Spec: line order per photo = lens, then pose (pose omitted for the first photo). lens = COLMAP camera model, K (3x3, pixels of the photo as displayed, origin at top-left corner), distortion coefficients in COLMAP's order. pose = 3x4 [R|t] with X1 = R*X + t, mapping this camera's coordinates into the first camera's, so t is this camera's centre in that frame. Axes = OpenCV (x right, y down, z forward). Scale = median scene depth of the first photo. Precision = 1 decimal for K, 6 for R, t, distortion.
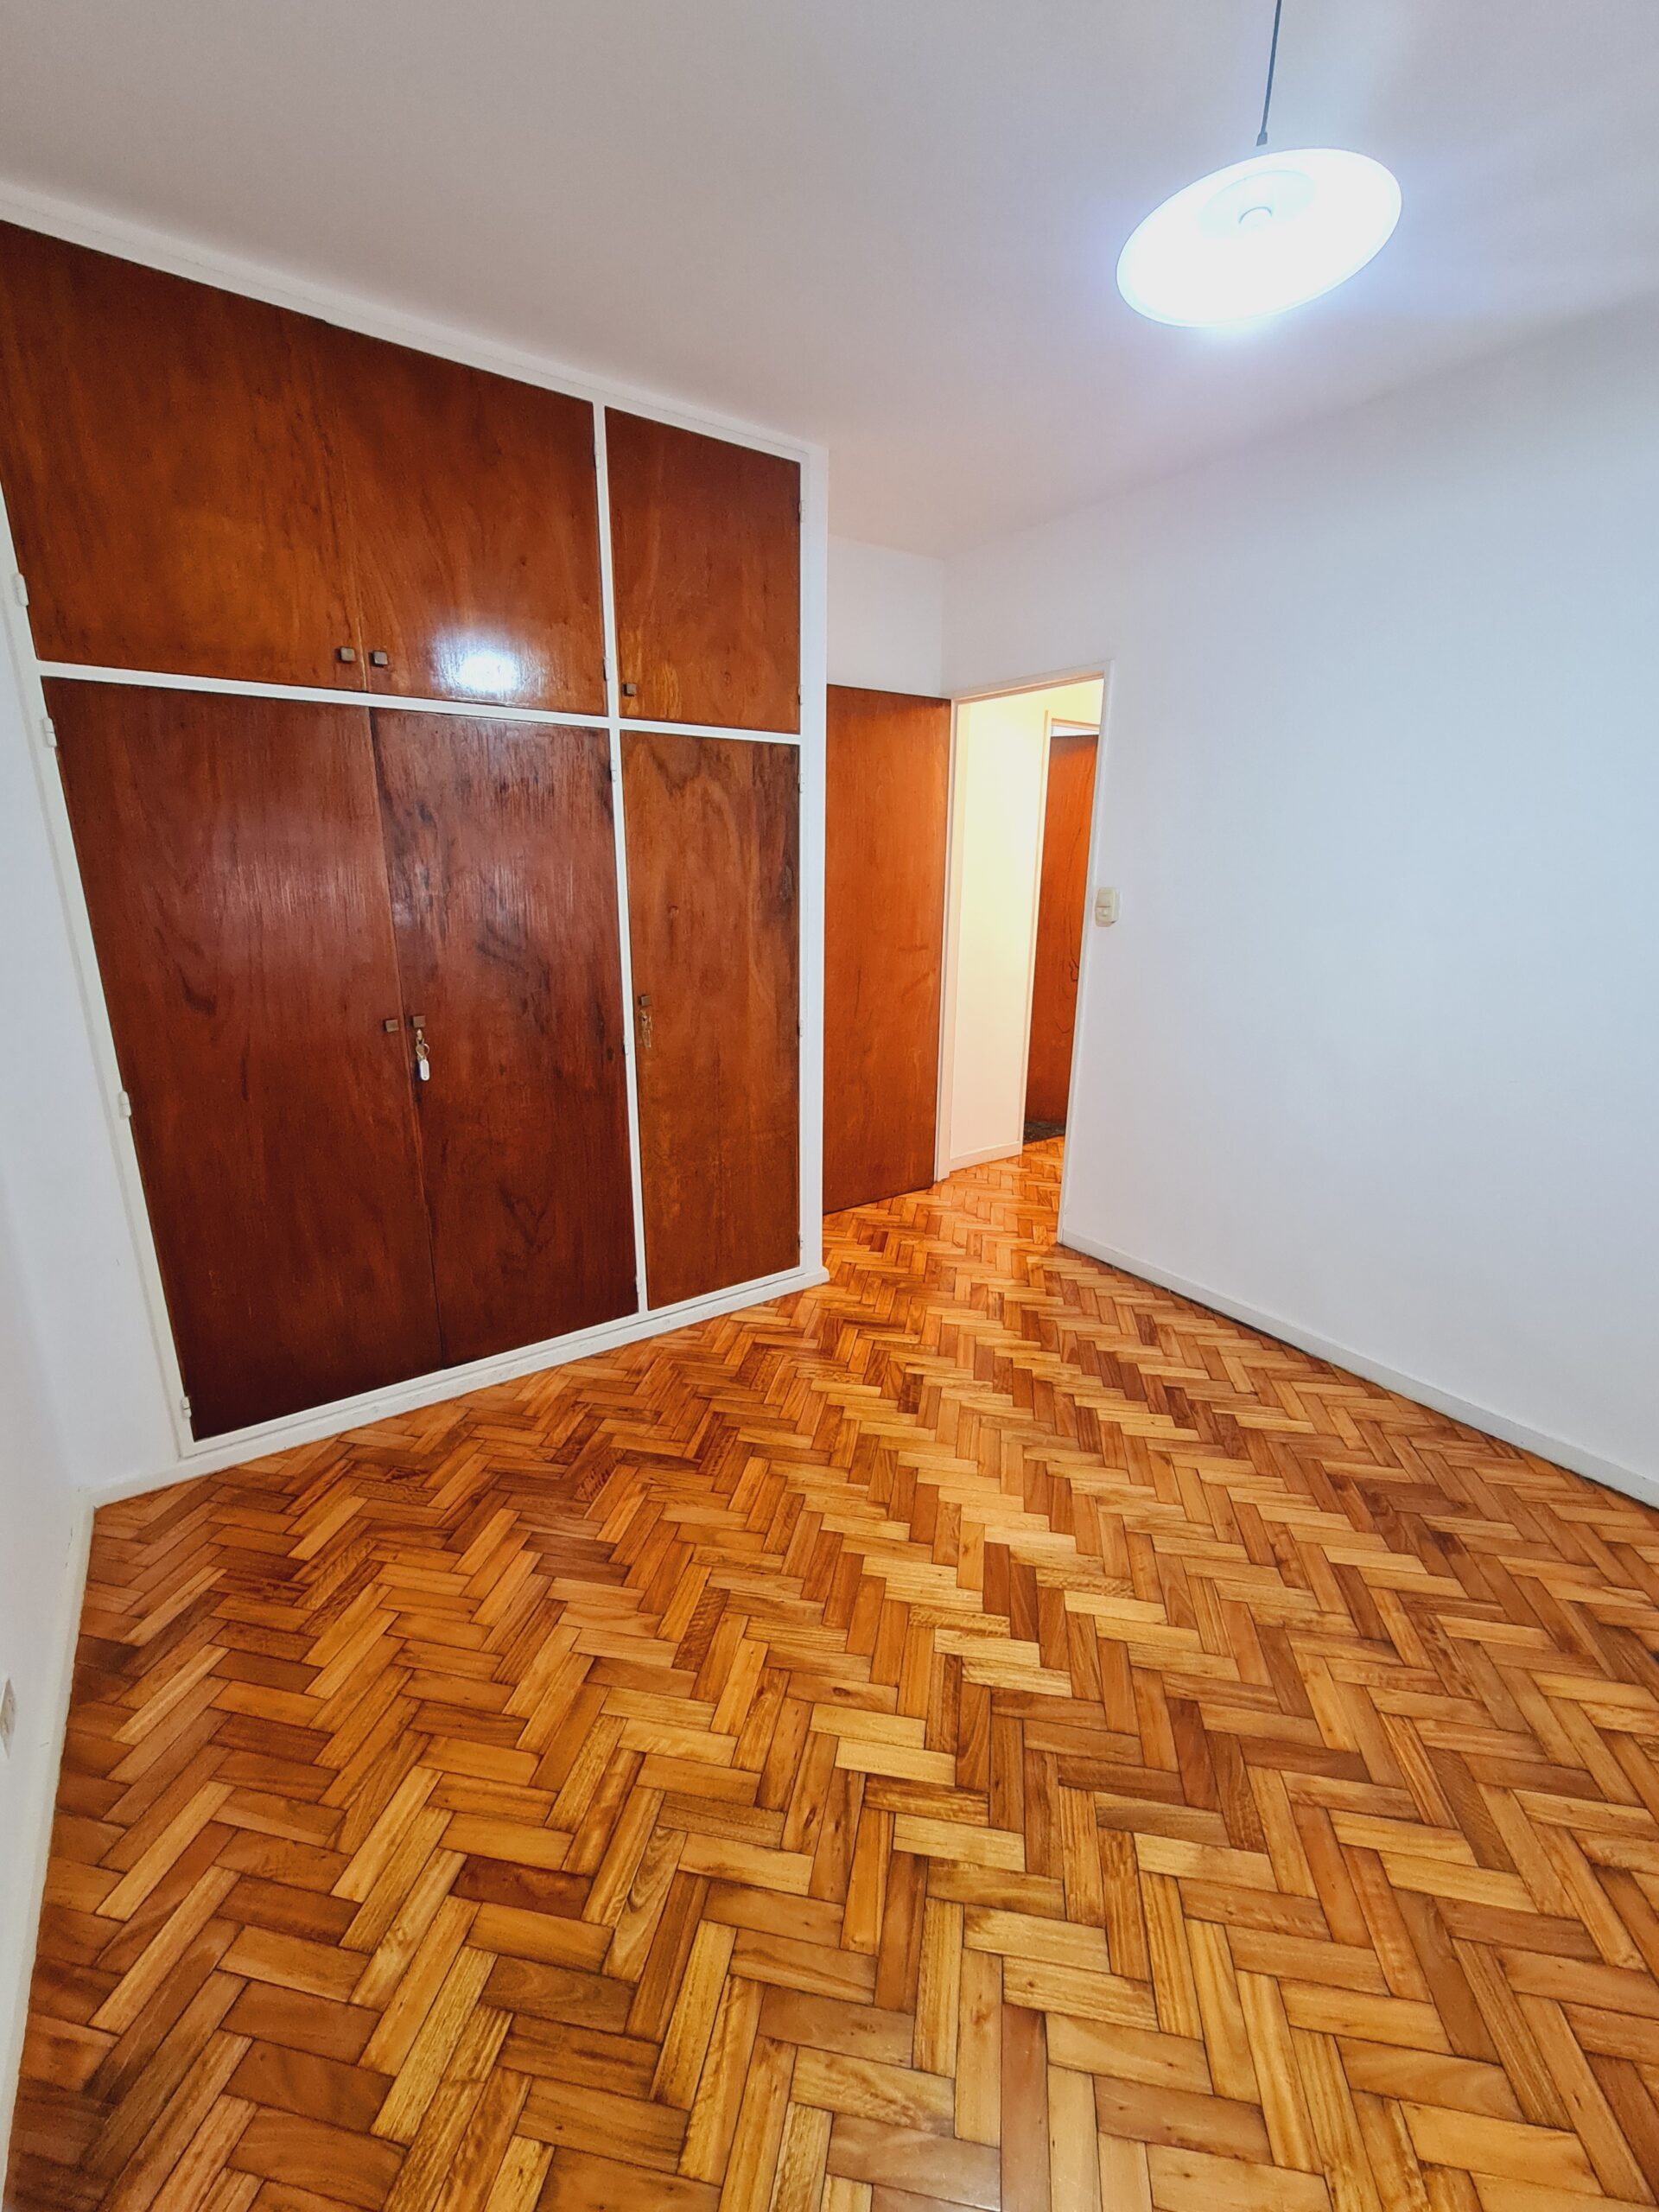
lens RADIAL K [[911.4, 0, 819.7], [0, 911.4, 1097.7], [0, 0, 1]] dist [-0.001143, -0.000802]
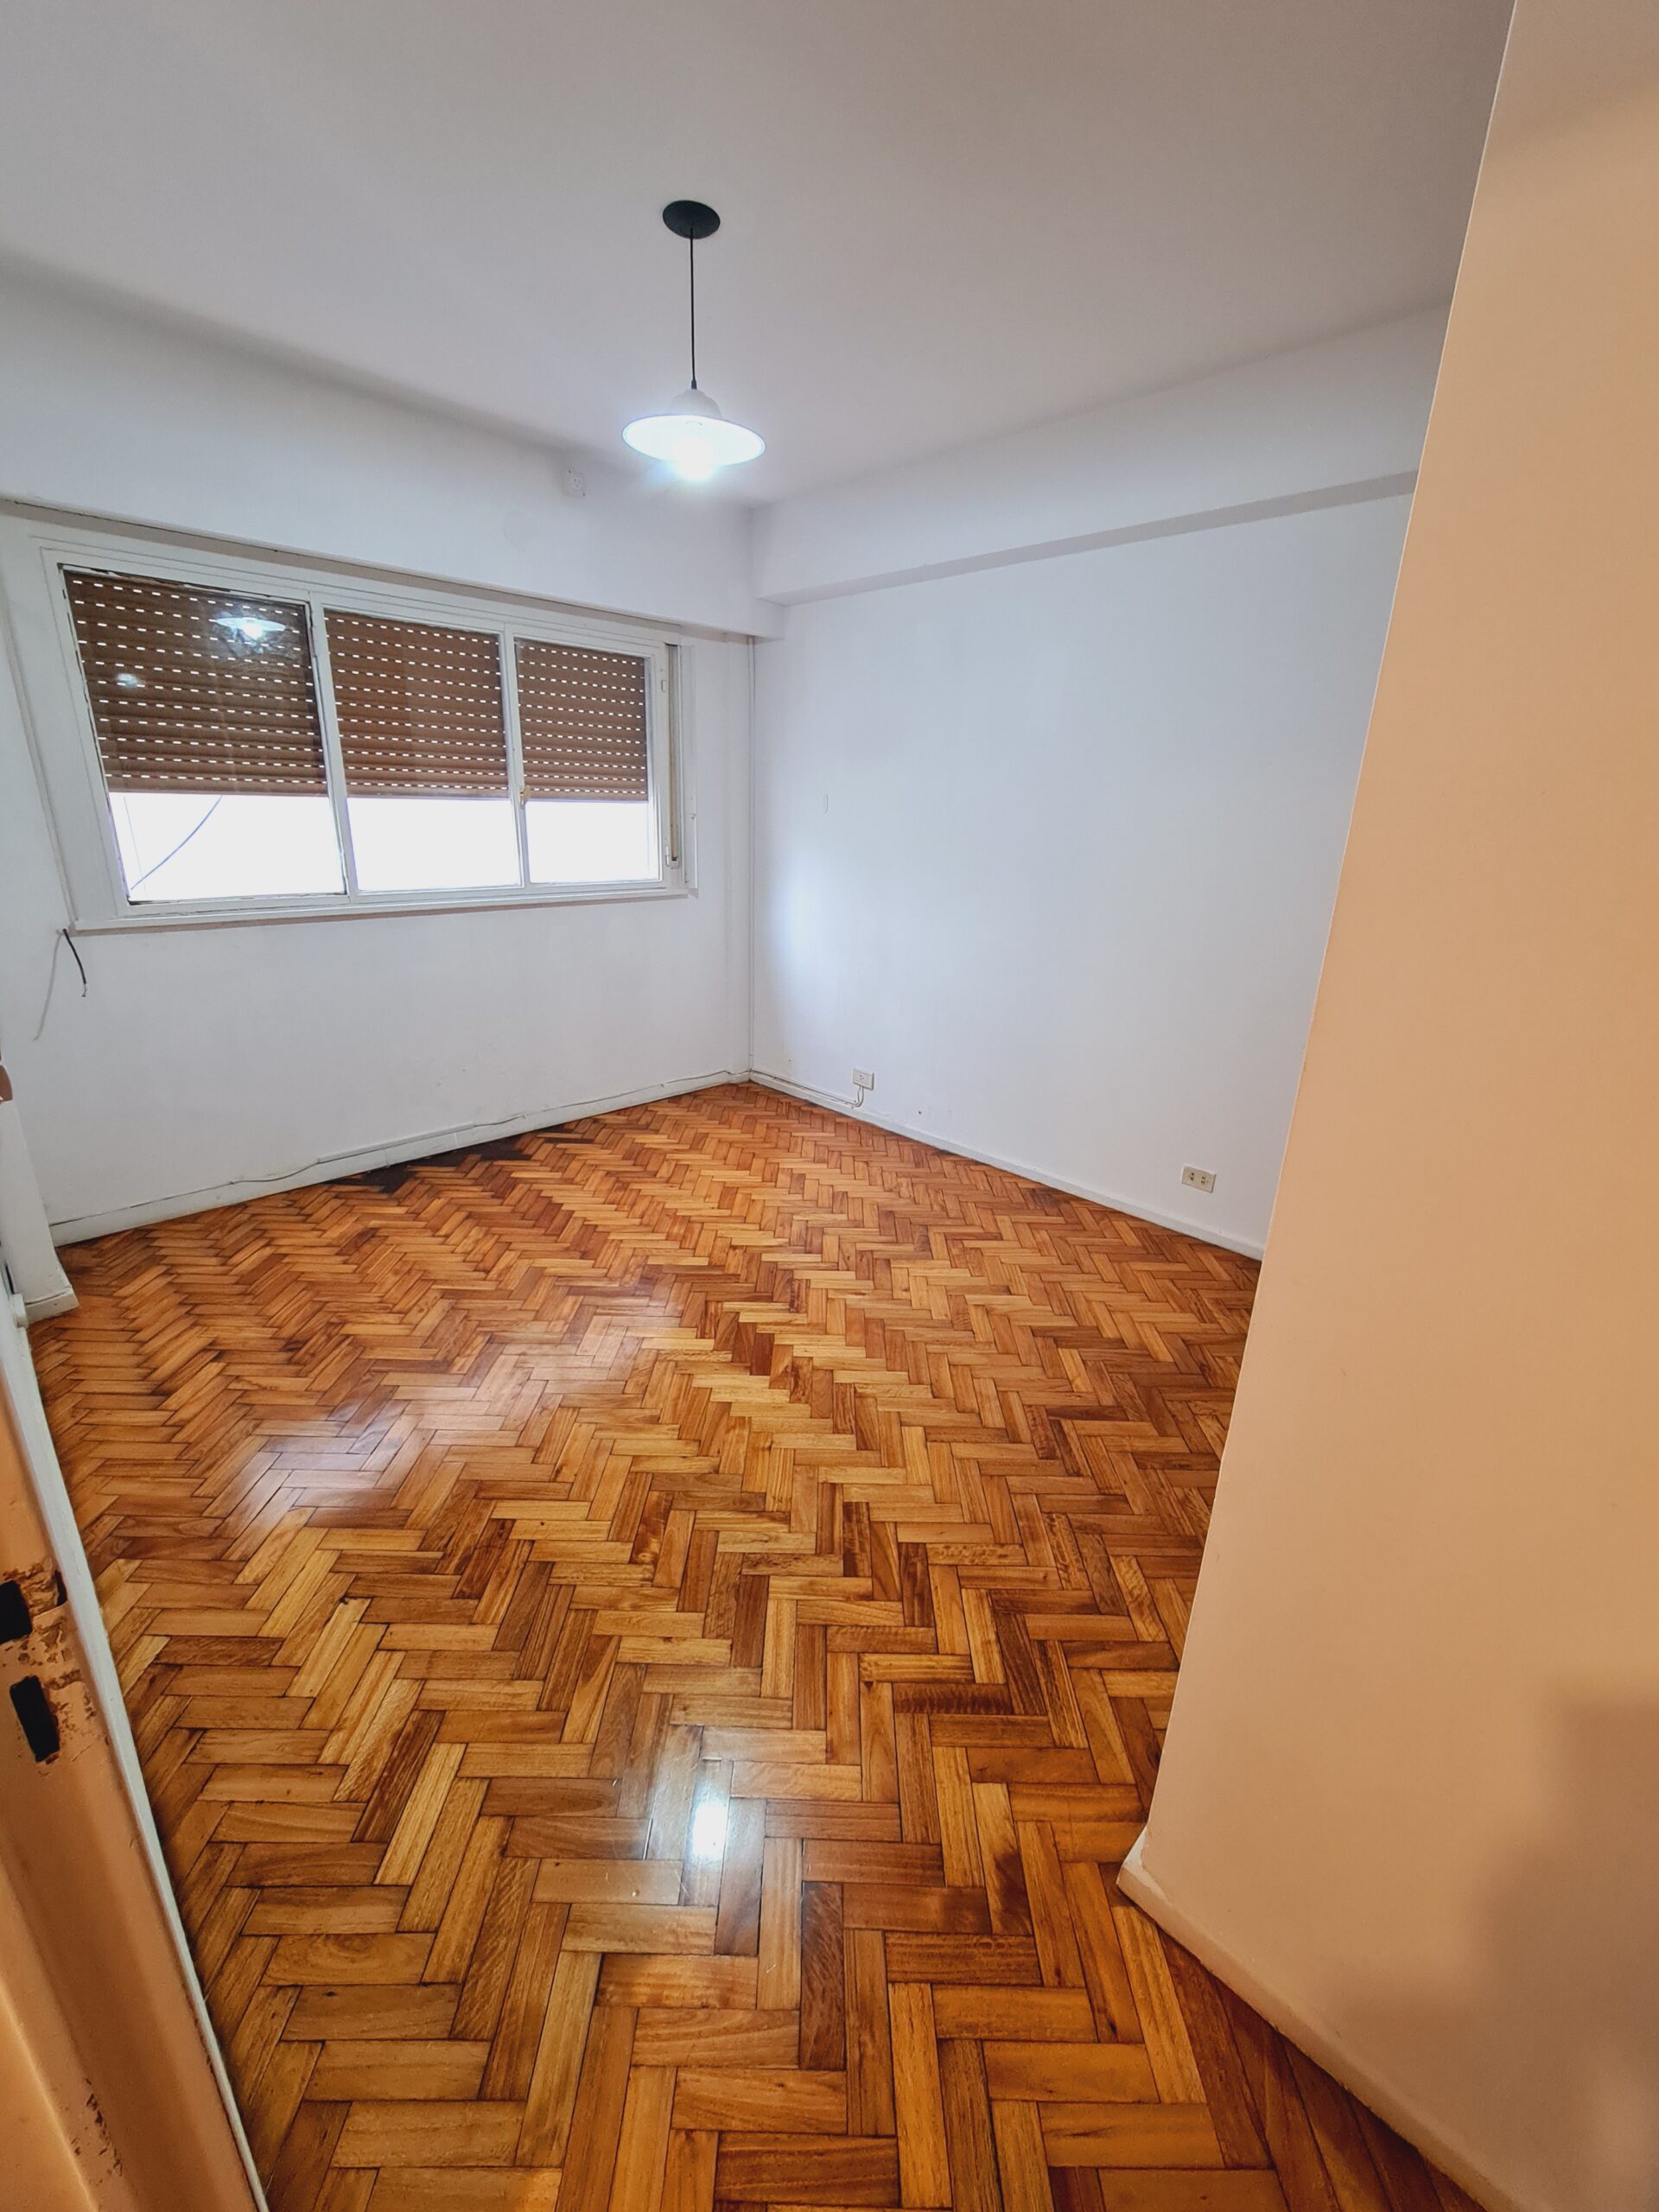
lens RADIAL K [[911.4, 0, 819.7], [0, 911.4, 1097.7], [0, 0, 1]] dist [-0.001143, -0.000802]
pose [[-0.983907, 0.023195, -0.177172, 0.330053], [-0.077618, 0.837624, 0.540704, -0.477597], [0.160945, 0.545754, -0.822344, 1.850561]]
